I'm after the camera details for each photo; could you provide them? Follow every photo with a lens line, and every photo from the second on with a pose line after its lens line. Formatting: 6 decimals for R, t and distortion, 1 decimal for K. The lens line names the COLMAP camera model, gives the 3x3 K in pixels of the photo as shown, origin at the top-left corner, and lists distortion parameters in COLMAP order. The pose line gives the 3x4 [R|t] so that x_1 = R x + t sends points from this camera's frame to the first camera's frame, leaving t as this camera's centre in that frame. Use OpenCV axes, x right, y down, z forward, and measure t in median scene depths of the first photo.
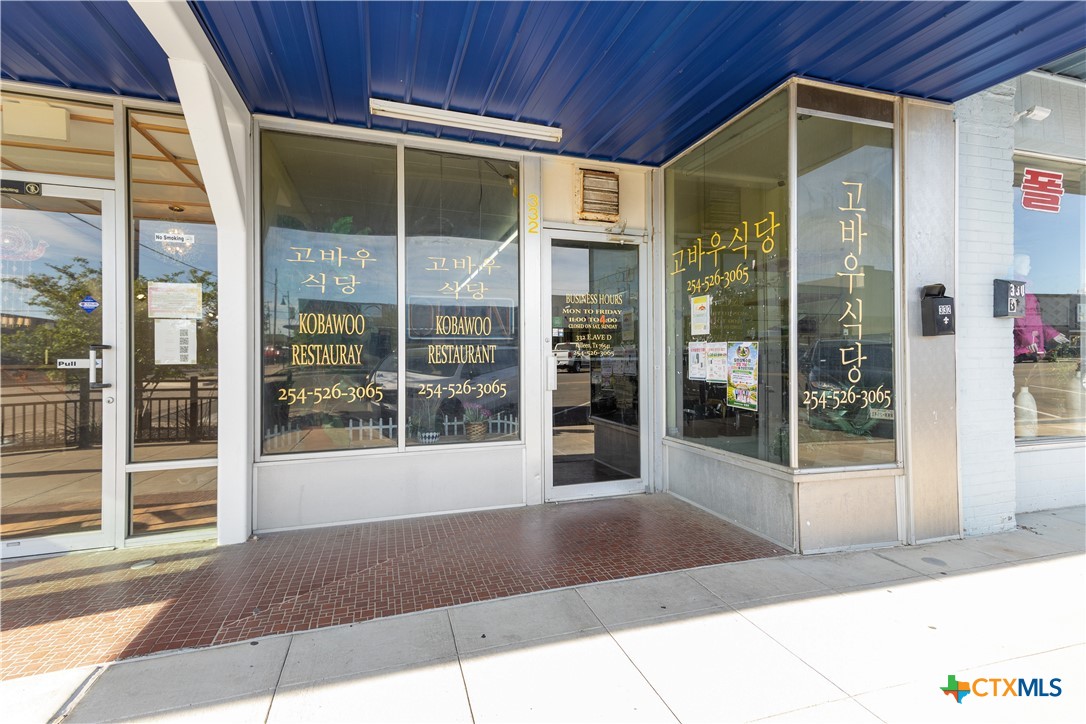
lens RADIAL K [[491.3, 0, 540.8], [0, 491.3, 353.5], [0, 0, 1]] dist [0.026137, 0.000673]
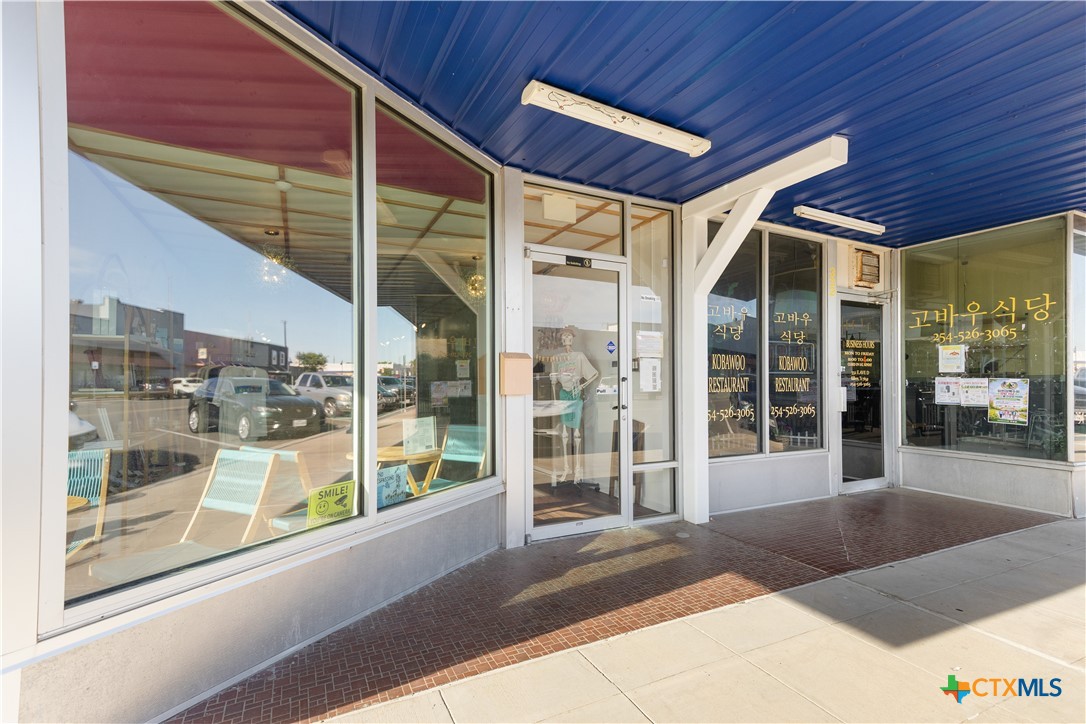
lens RADIAL K [[491.3, 0, 542.7], [0, 491.3, 371.9], [0, 0, 1]] dist [0.026137, 0.000673]
pose [[0.987407, 0.010863, 0.157826, -1.081413], [-0.008922, 0.999876, -0.013002, -0.010712], [-0.157948, 0.011430, 0.987381, -0.234669]]
